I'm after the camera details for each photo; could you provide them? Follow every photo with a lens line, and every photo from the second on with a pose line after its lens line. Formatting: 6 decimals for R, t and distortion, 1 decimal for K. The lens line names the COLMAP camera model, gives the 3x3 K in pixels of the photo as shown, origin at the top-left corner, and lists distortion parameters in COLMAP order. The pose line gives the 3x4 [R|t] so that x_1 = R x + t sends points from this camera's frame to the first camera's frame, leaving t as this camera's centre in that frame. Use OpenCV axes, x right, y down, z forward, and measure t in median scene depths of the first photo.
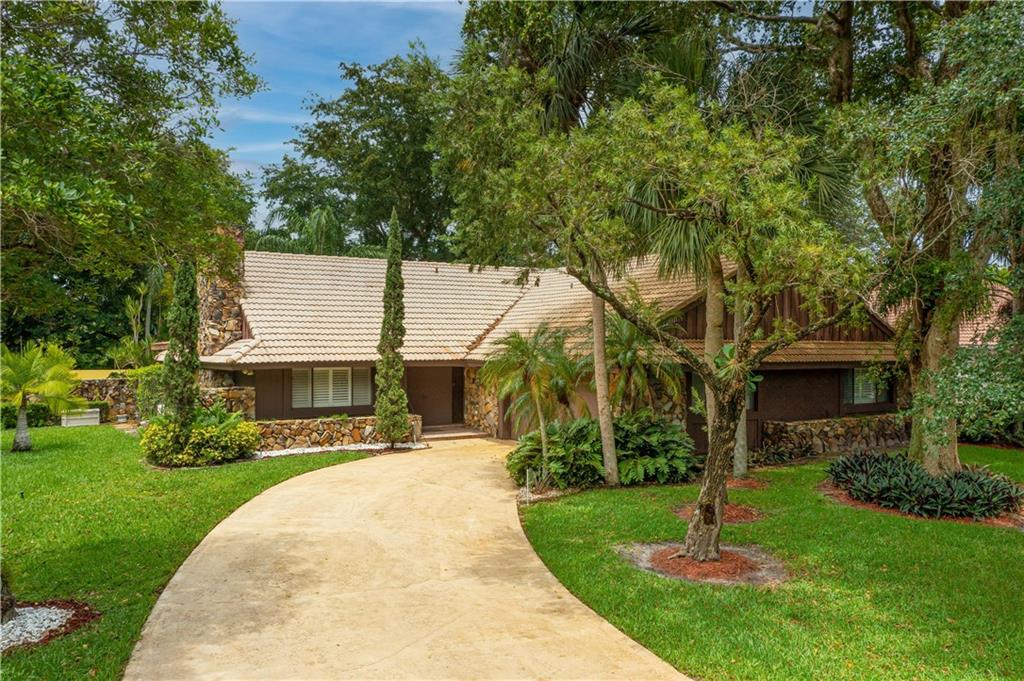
lens RADIAL K [[796.7, 0, 503.9], [0, 796.7, 342.6], [0, 0, 1]] dist [0.002544, -0.002866]
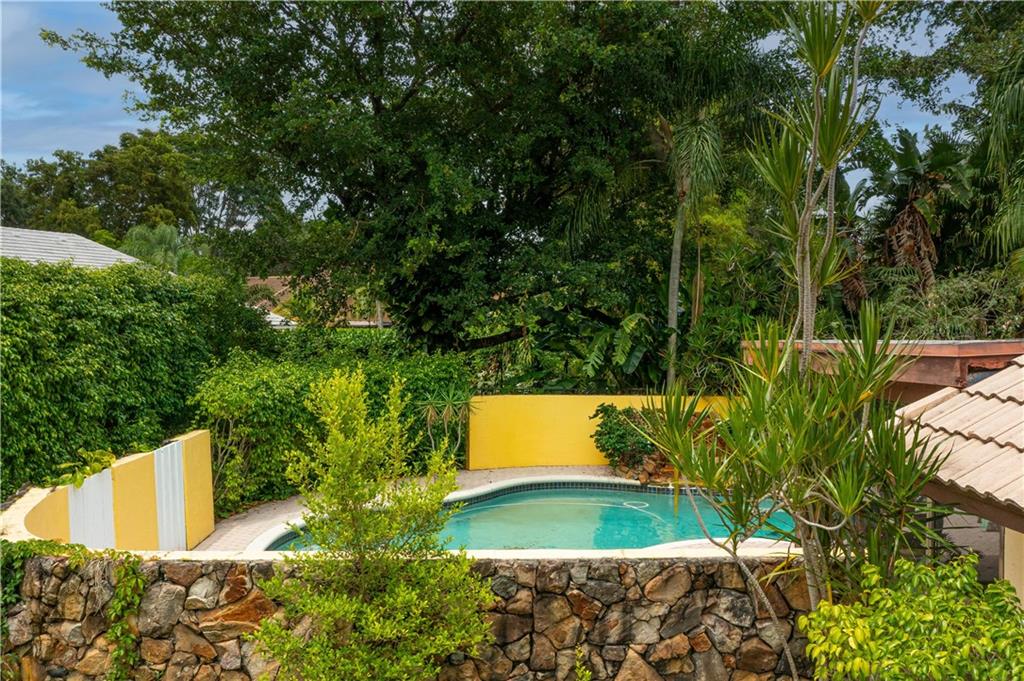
lens RADIAL K [[796.7, 0, 511.9], [0, 796.7, 336.3], [0, 0, 1]] dist [0.002544, -0.002866]
pose [[0.856831, 0.008056, -0.515535, -0.564826], [0.002933, 0.999786, 0.020498, -0.010595], [0.515589, -0.019075, 0.856623, 1.100261]]
